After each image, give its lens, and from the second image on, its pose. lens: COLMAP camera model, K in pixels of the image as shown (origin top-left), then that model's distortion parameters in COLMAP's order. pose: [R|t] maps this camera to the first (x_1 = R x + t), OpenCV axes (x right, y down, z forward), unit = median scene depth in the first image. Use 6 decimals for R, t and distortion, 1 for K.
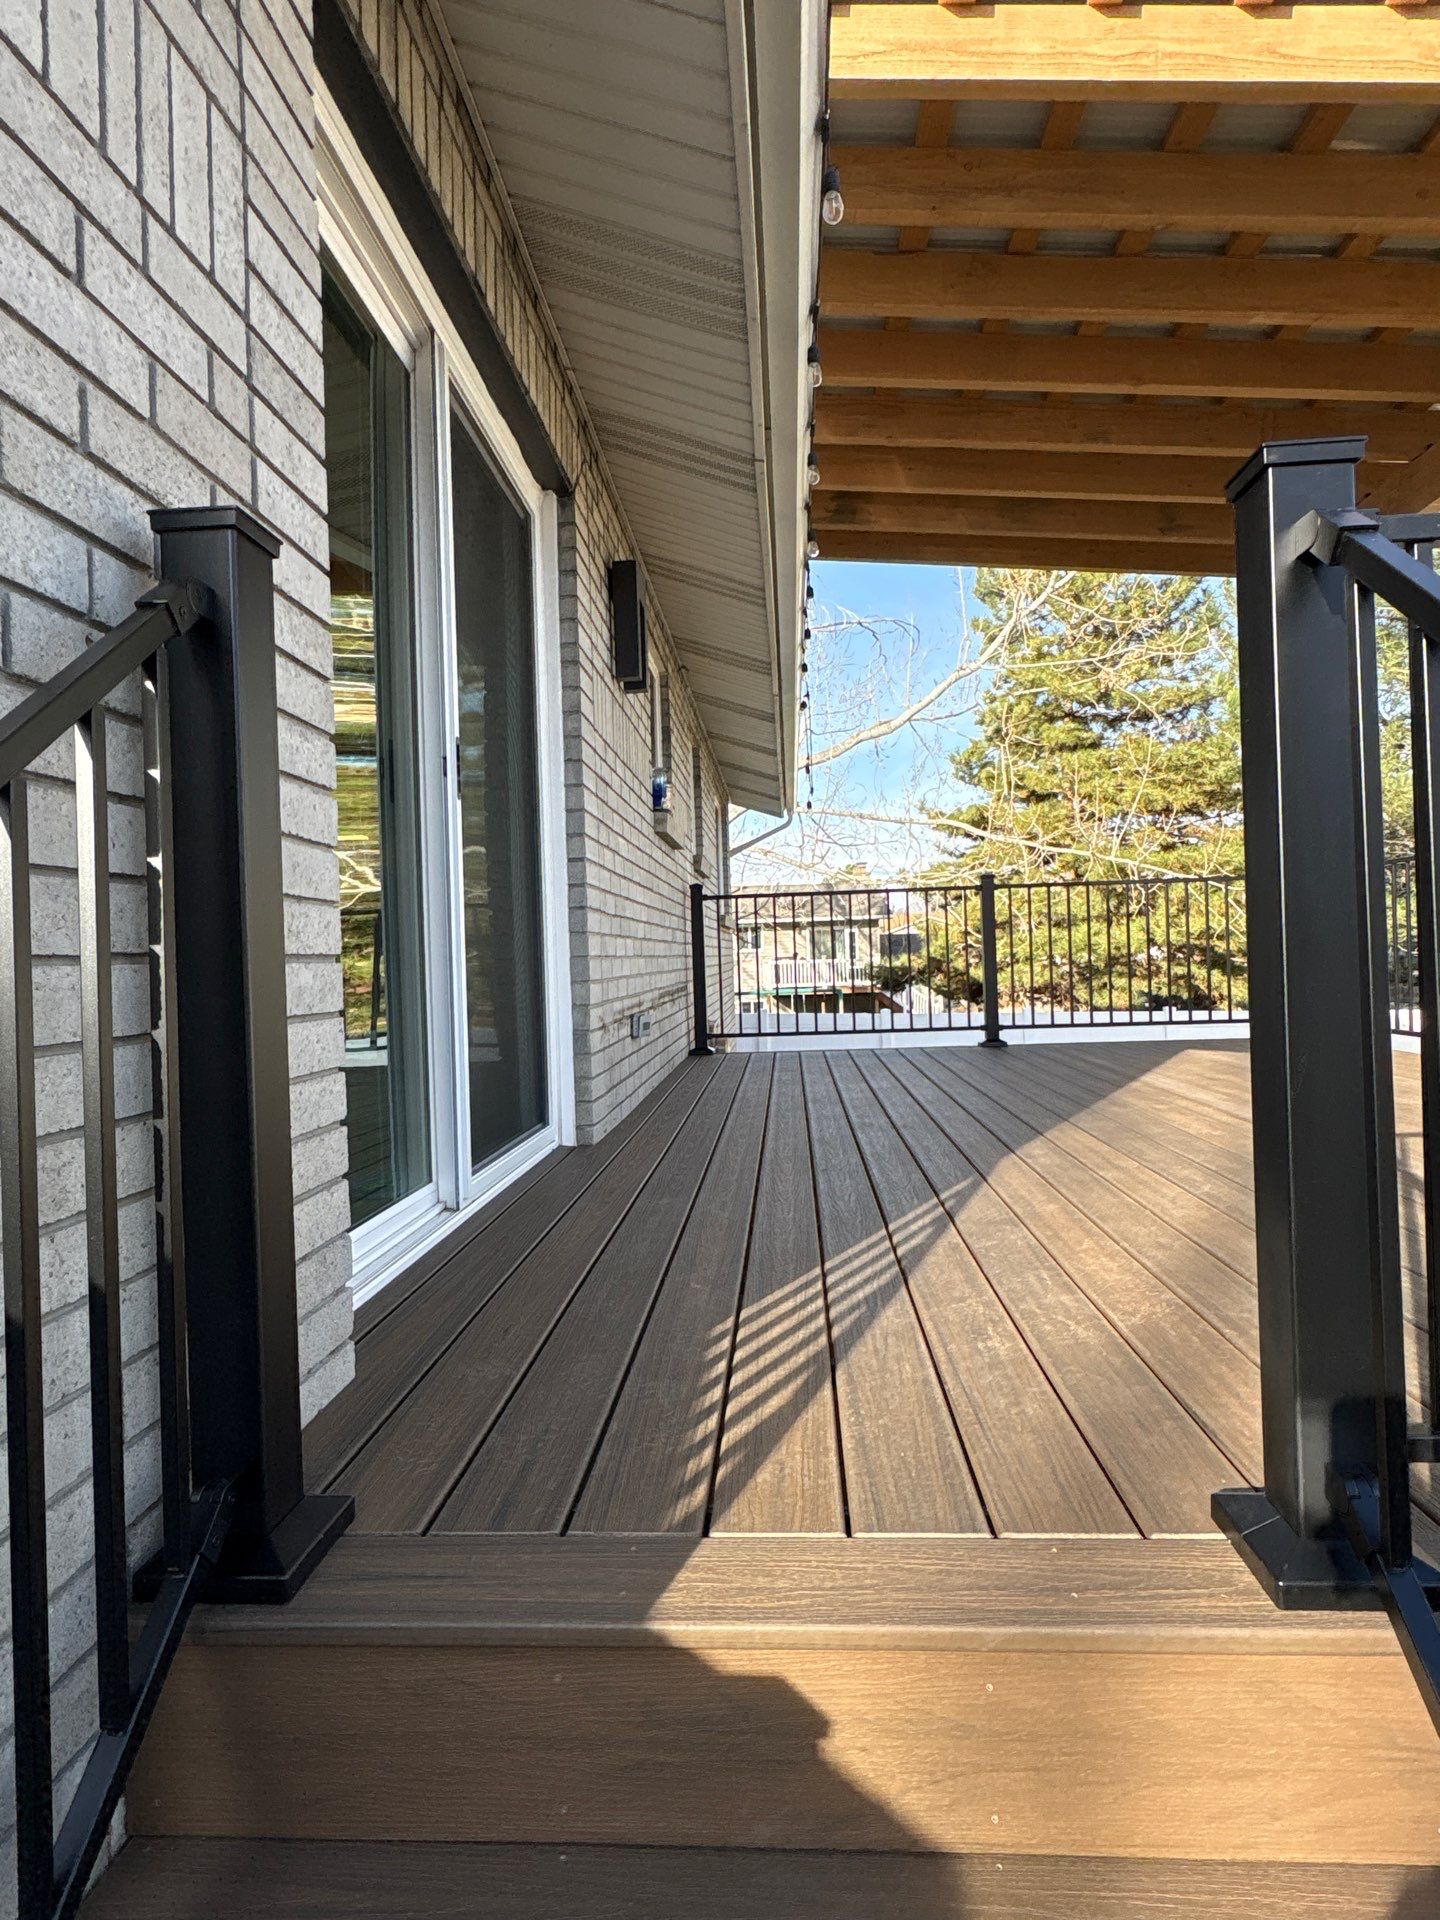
lens RADIAL K [[1058.5, 0, 728.2], [0, 1058.5, 956.8], [0, 0, 1]] dist [-0.001741, -0.000279]
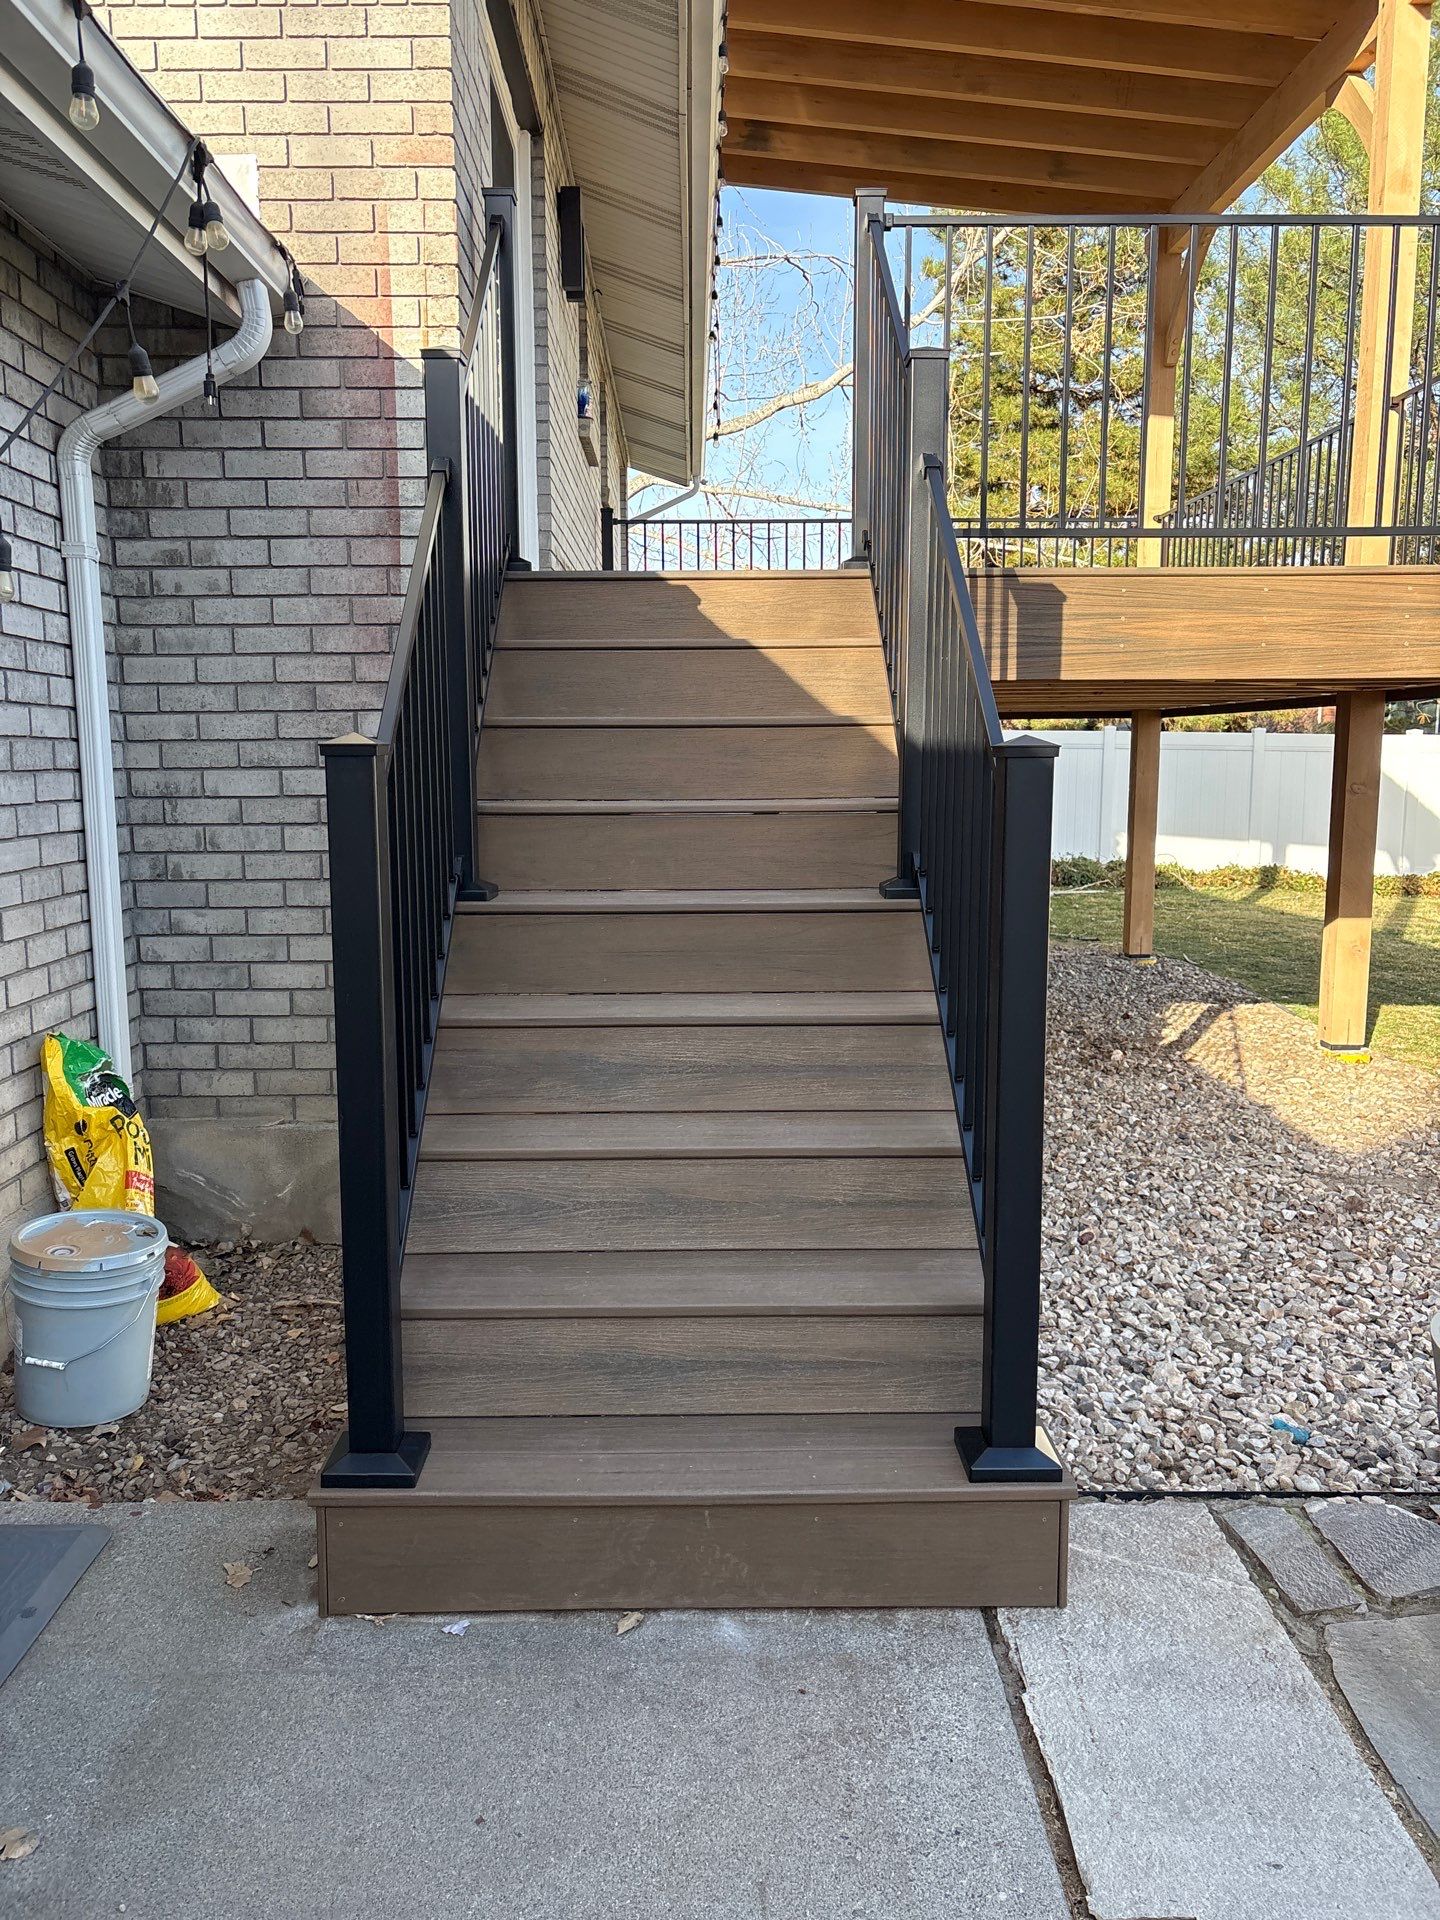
lens RADIAL K [[1447.3, 0, 709.9], [0, 1447.3, 962.9], [0, 0, 1]] dist [0.009845, 0.007468]
pose [[0.996974, 0.017207, 0.075807, -0.029534], [-0.028212, 0.988795, 0.146589, 0.166519], [-0.072435, -0.148284, 0.986289, -0.506672]]
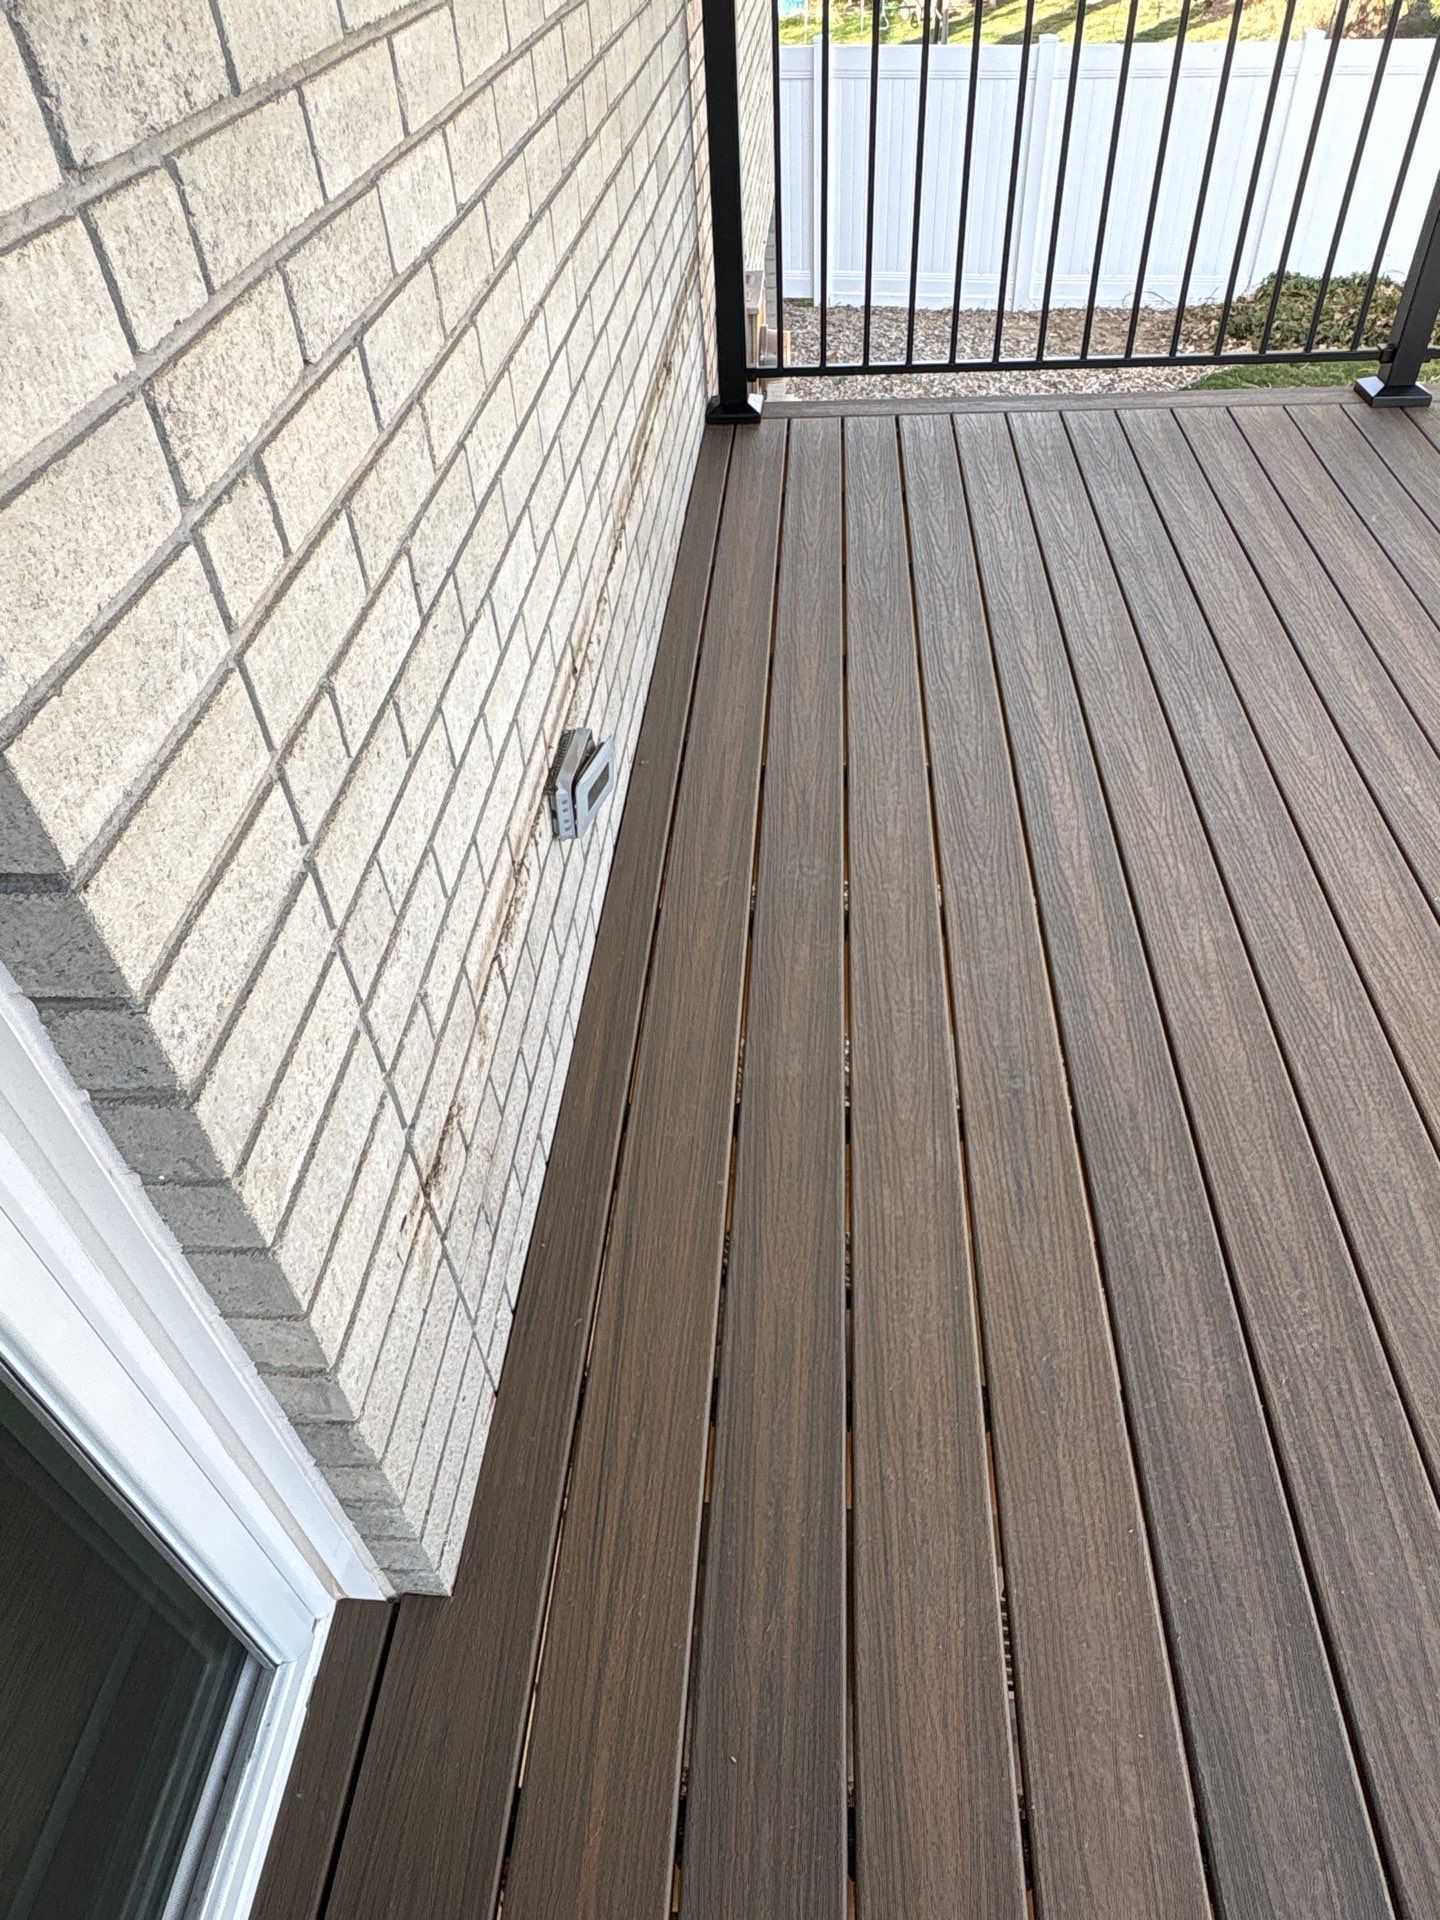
lens RADIAL K [[1230.7, 0, 713.1], [0, 1230.7, 963.3], [0, 0, 1]] dist [-0.009674, -0.000367]
pose [[0.999808, 0.002350, -0.019453, -0.022932], [0.011856, 0.717850, 0.696097, -0.106047], [0.015600, -0.696194, 0.717684, 0.460546]]
